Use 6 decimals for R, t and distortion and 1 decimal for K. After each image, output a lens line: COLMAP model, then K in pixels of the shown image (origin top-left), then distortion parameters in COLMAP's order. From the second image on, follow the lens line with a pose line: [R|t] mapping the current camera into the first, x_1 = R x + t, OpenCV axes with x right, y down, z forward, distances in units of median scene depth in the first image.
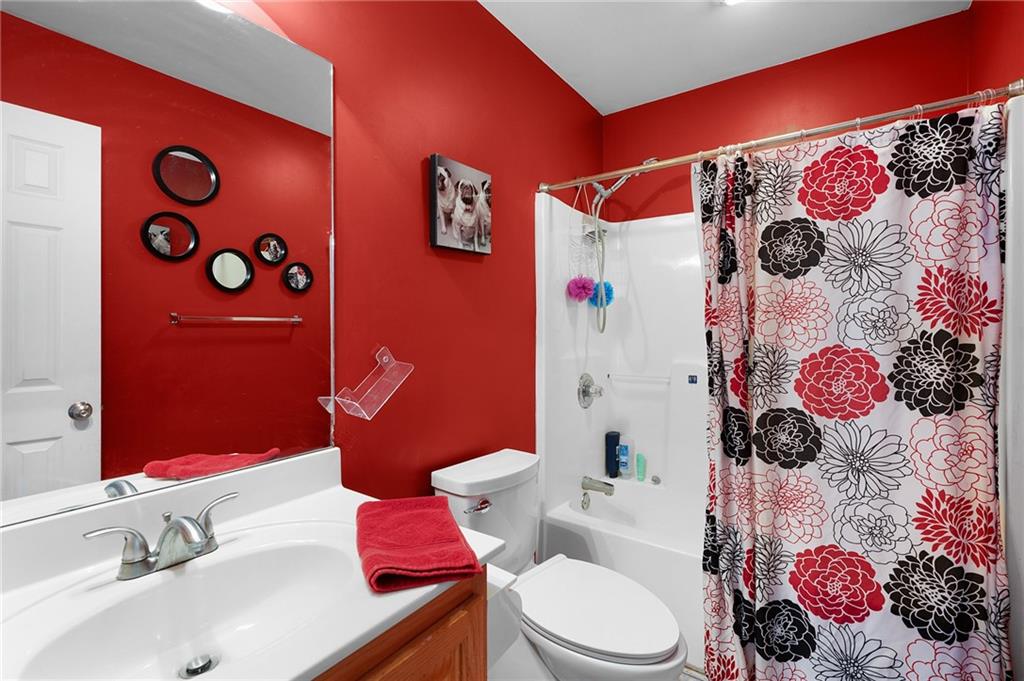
lens RADIAL K [[458.7, 0, 512.0], [0, 458.7, 340.5], [0, 0, 1]] dist [-0.001480, -0.000137]
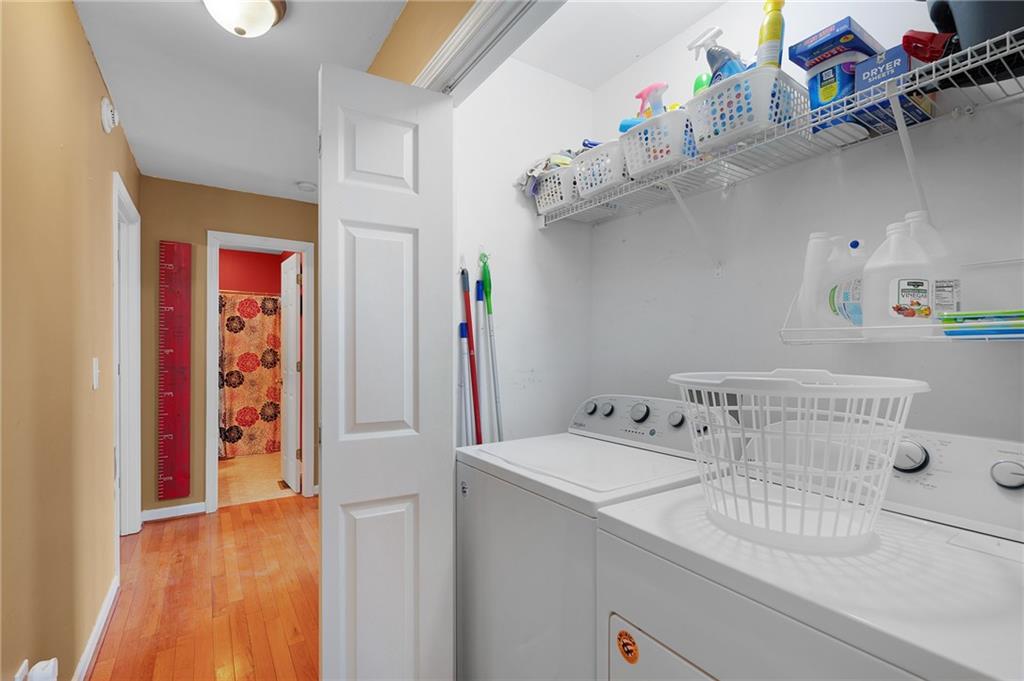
lens RADIAL K [[458.7, 0, 512.0], [0, 458.7, 340.5], [0, 0, 1]] dist [-0.001480, -0.000137]
pose [[0.362739, 0.012700, 0.931804, -1.949342], [0.009321, 0.999808, -0.017255, -0.000999], [-0.931844, 0.014945, 0.362551, -2.308462]]
